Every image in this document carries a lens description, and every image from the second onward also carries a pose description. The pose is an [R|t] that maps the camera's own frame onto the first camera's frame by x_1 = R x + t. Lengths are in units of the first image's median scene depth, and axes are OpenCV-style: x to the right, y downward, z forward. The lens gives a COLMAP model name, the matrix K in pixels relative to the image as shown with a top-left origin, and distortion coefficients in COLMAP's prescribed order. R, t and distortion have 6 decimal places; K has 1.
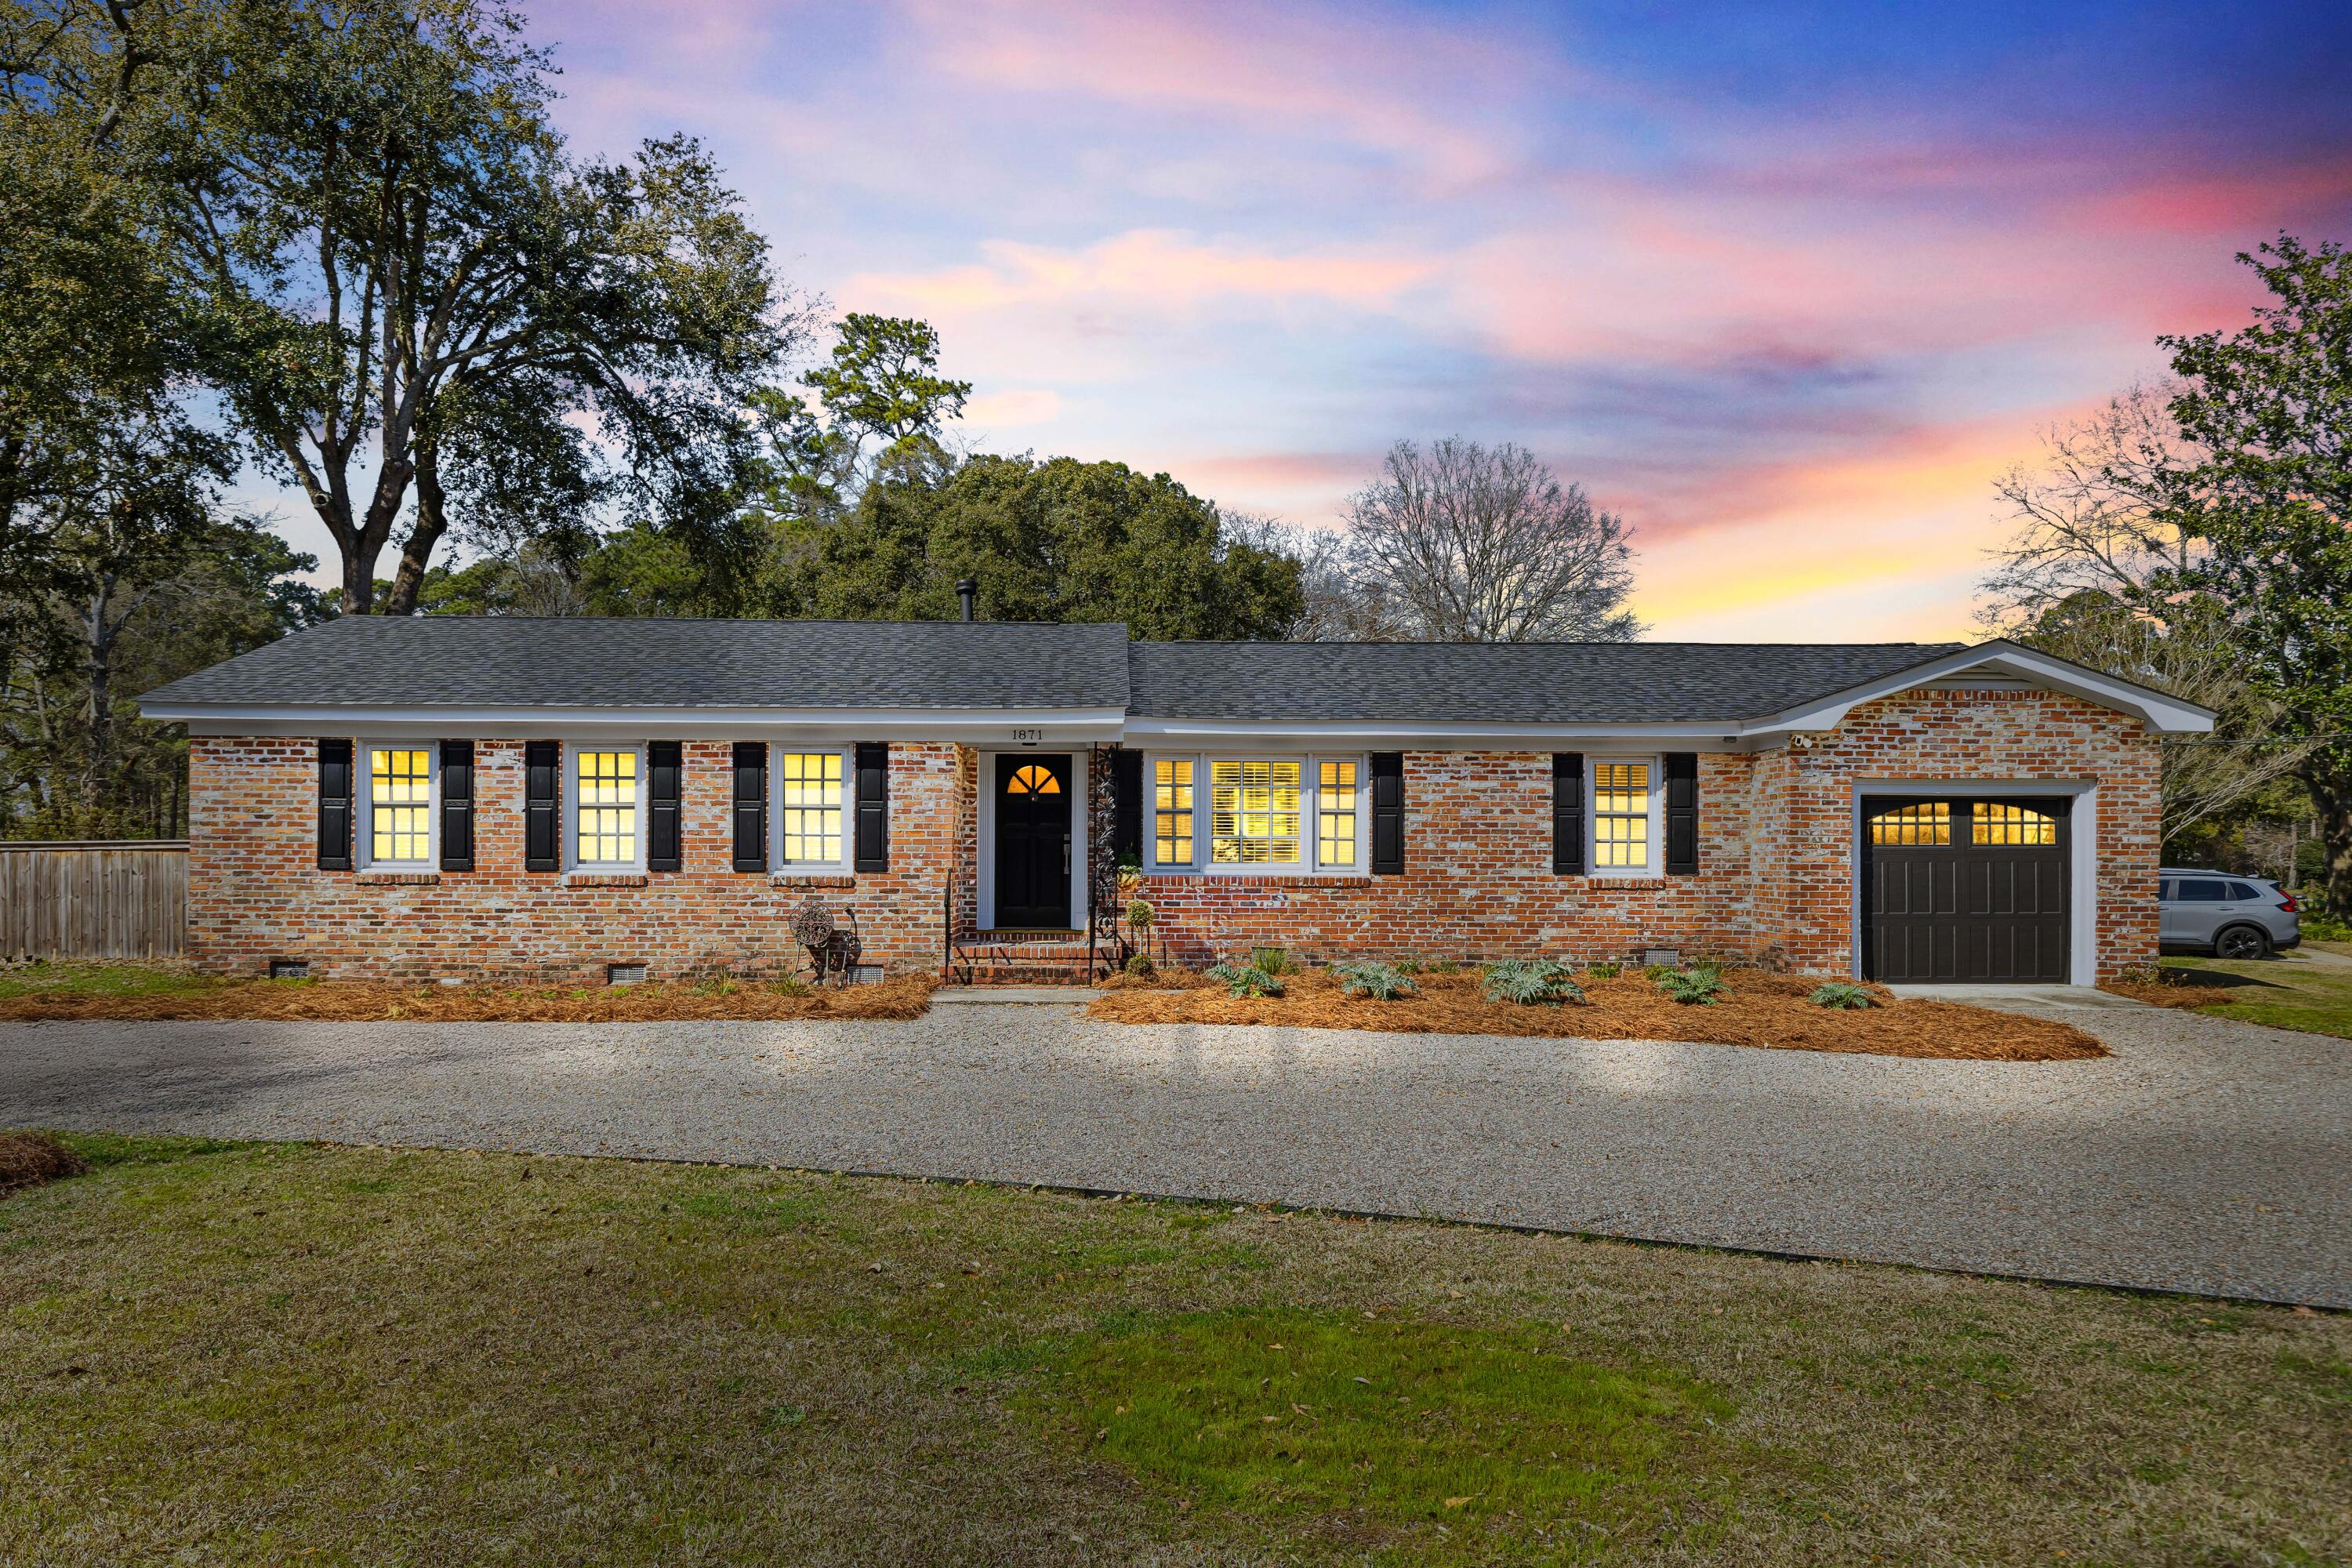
lens RADIAL K [[1593.0, 0, 1098.7], [0, 1593.0, 834.0], [0, 0, 1]] dist [0.009051, -0.002104]
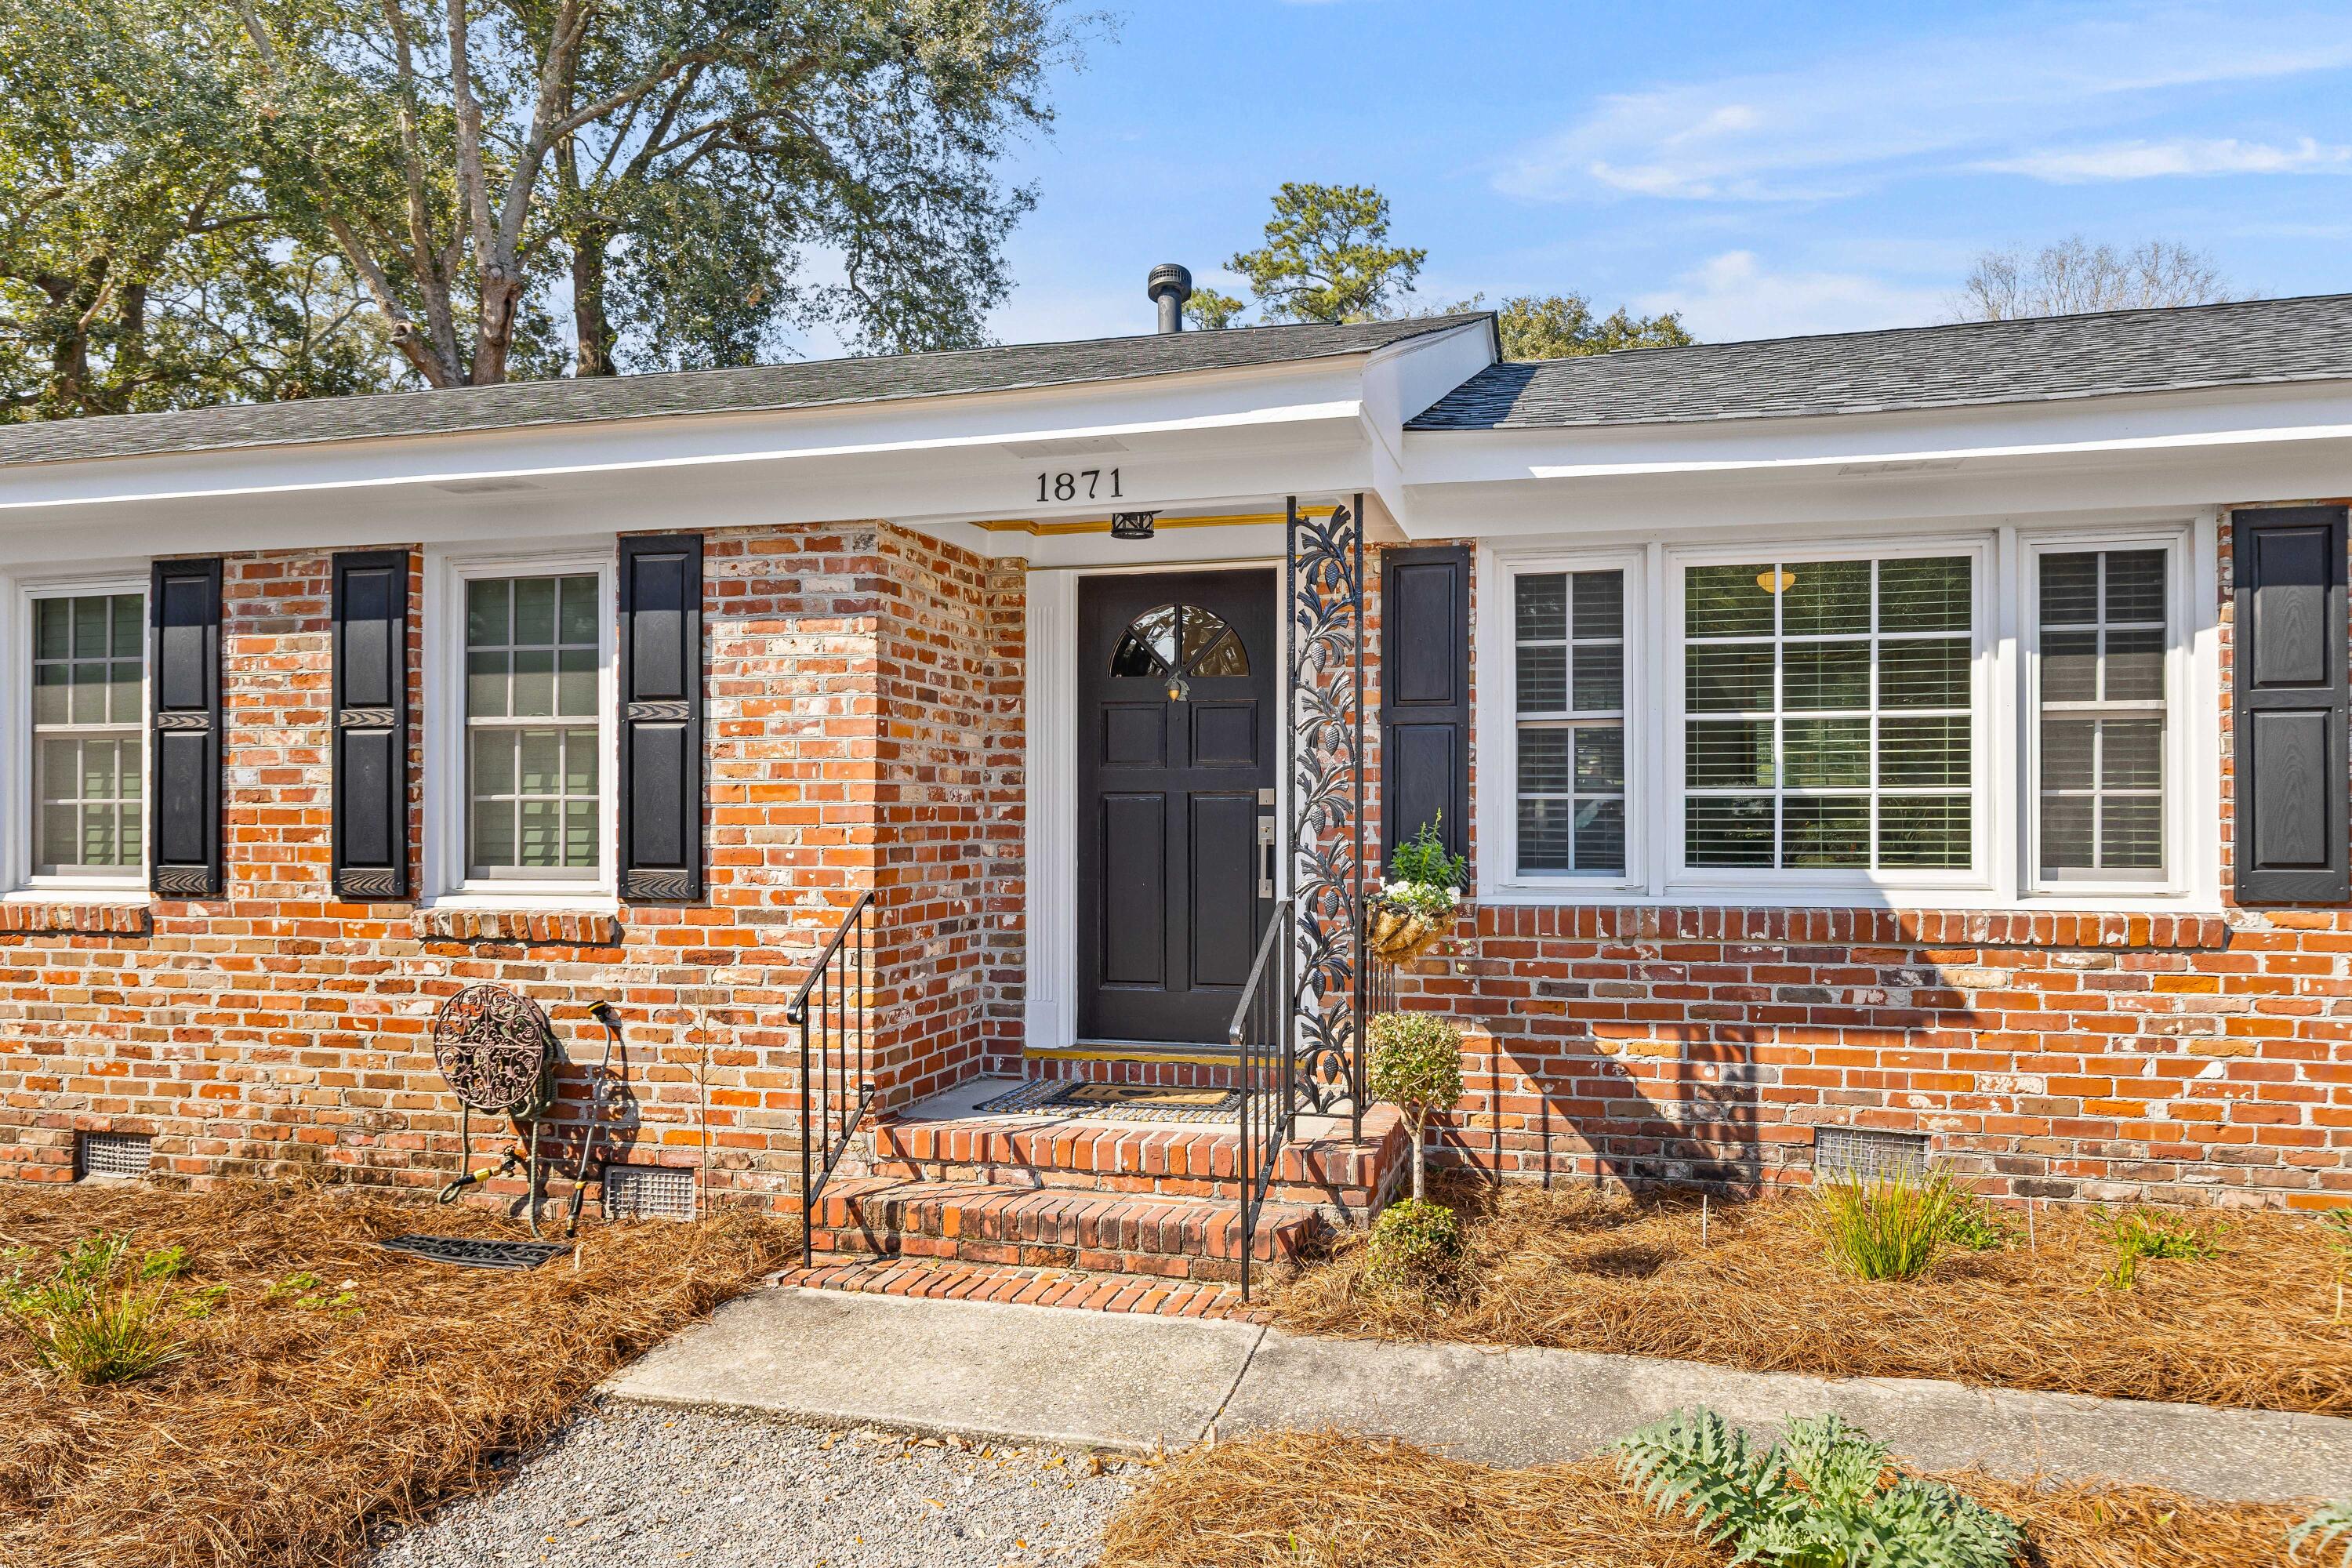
lens RADIAL K [[1596.4, 0, 1169.3], [0, 1596.4, 788.7], [0, 0, 1]] dist [0.004676, -0.001782]
pose [[0.963624, -0.010534, -0.267055, 0.059336], [0.011555, 0.999931, 0.002251, -0.000777], [0.267013, -0.005255, 0.963679, 0.683933]]
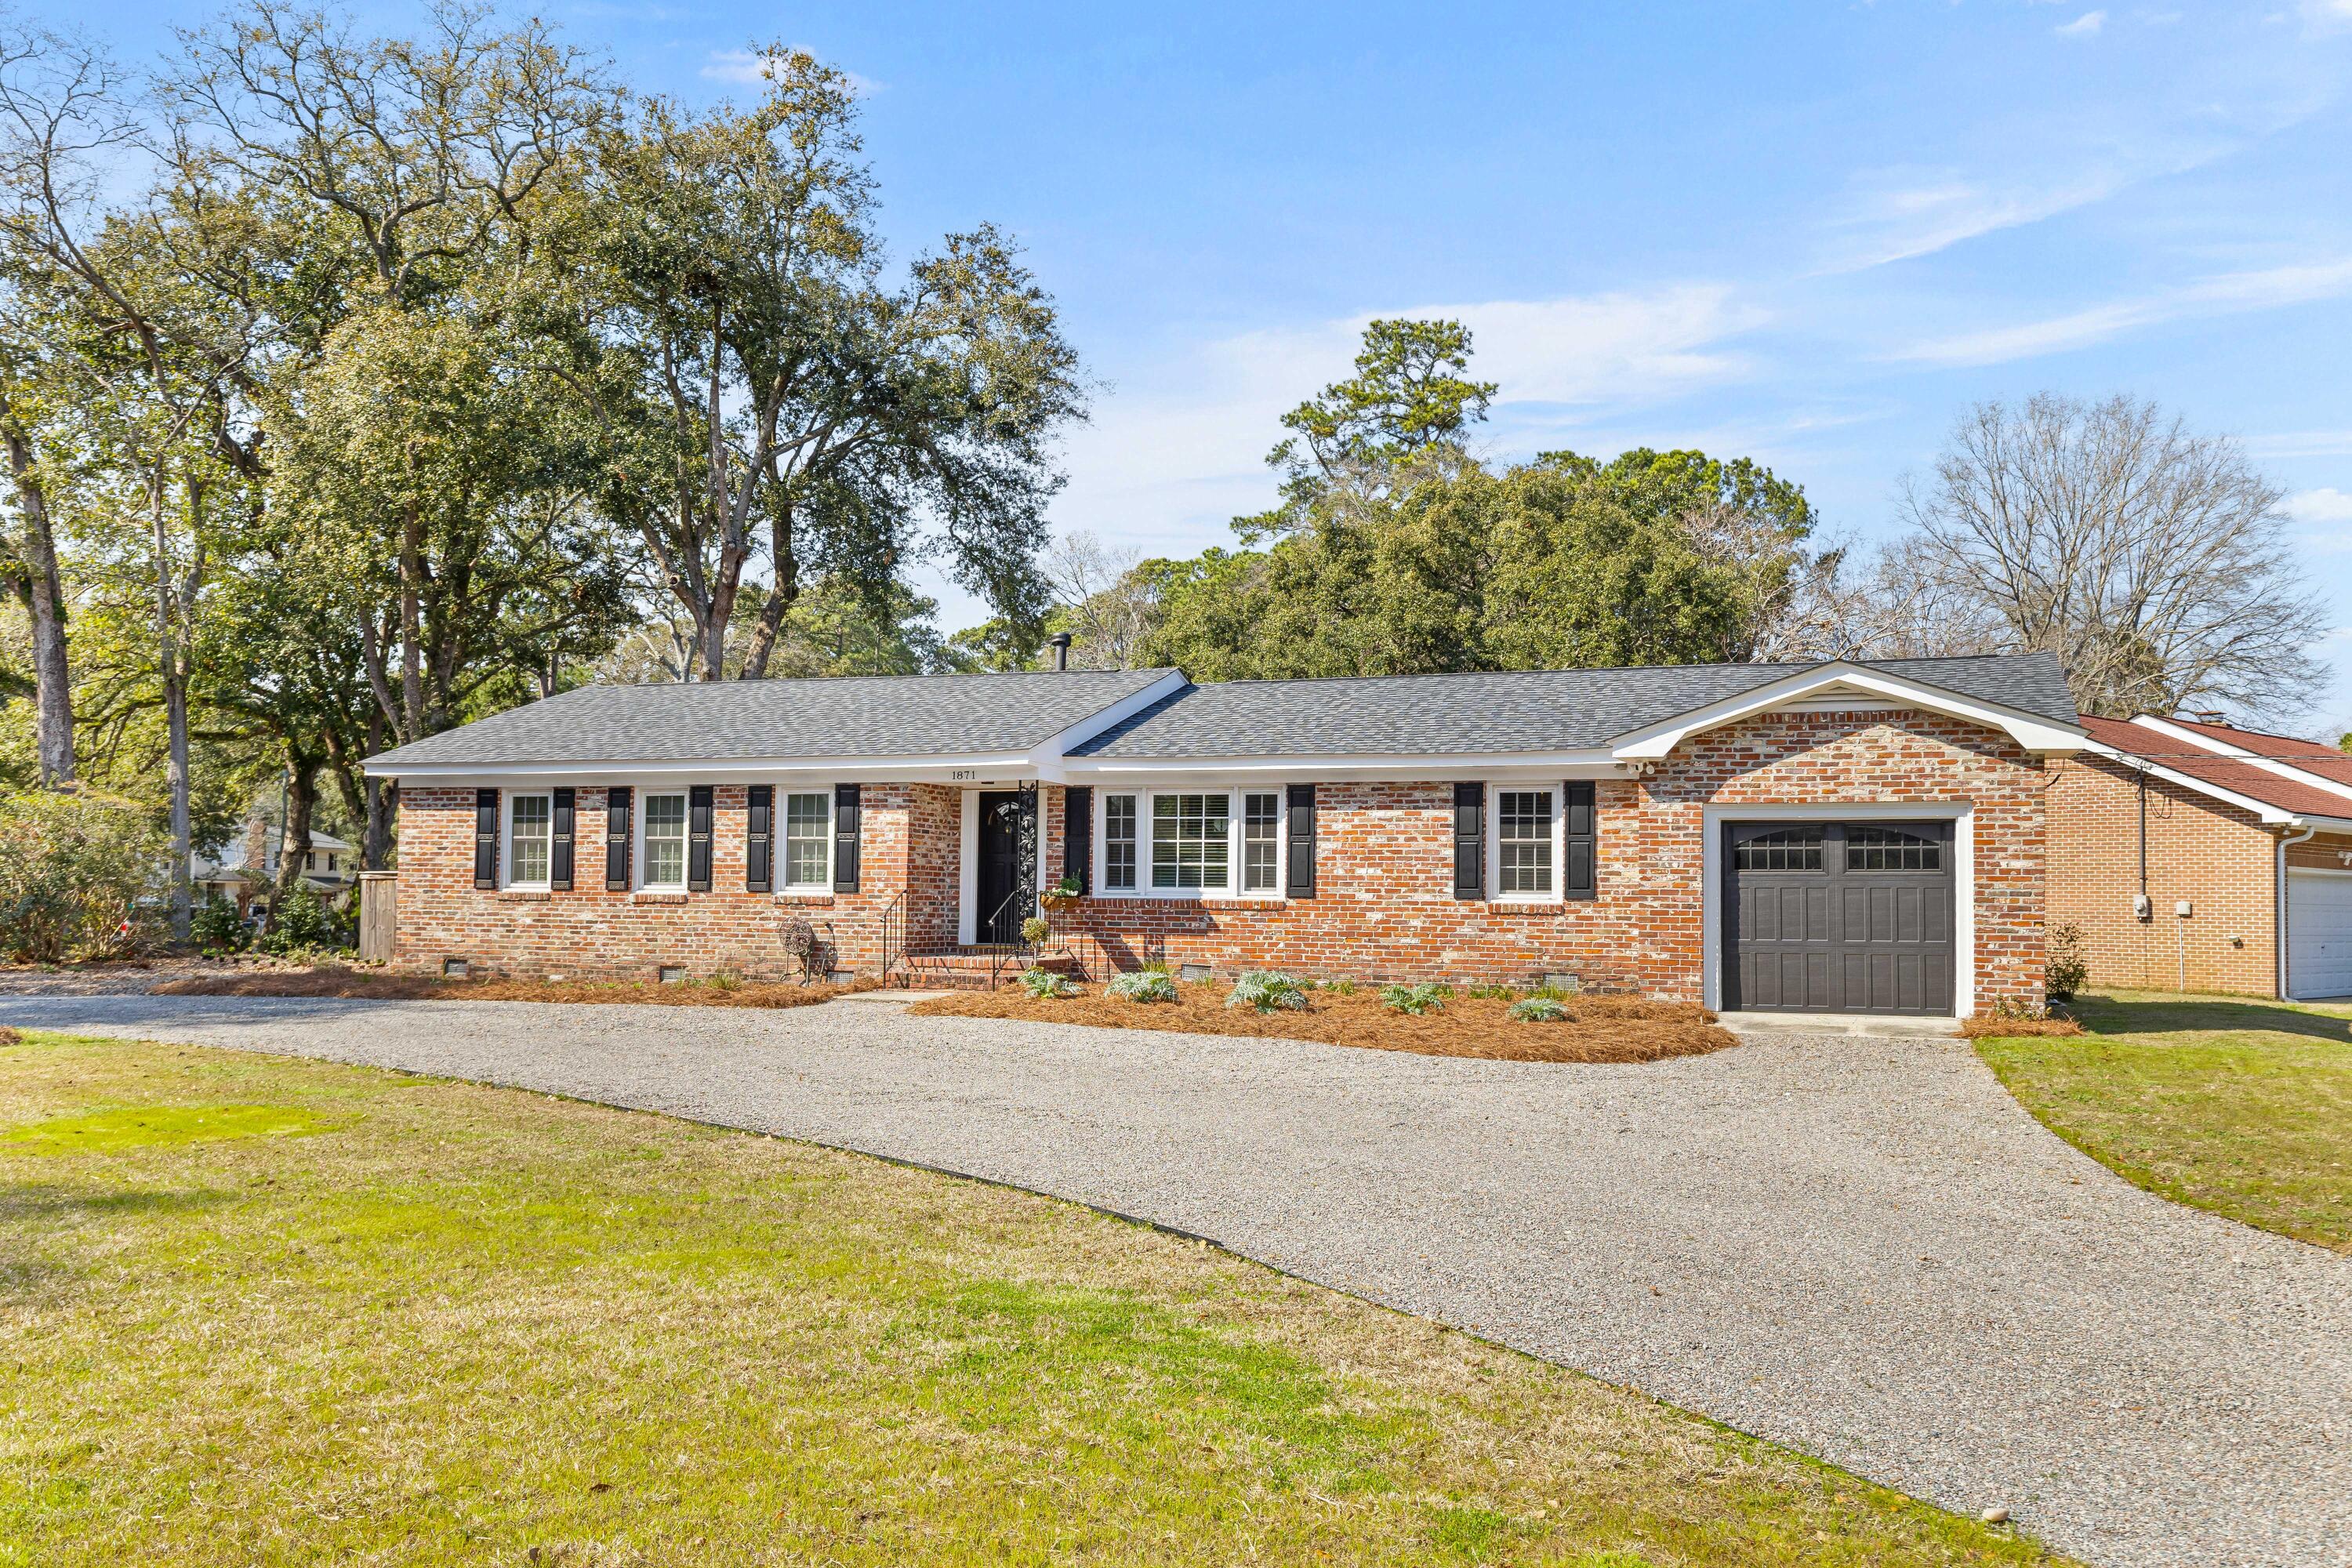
lens RADIAL K [[1821.7, 0, 1179.5], [0, 1821.7, 792.5], [0, 0, 1]] dist [0.005490, 0.001280]
pose [[0.933710, -0.015140, -0.357710, 0.573851], [-0.001264, 0.998960, -0.045581, 0.010700], [0.358028, 0.043011, 0.932720, -0.183360]]
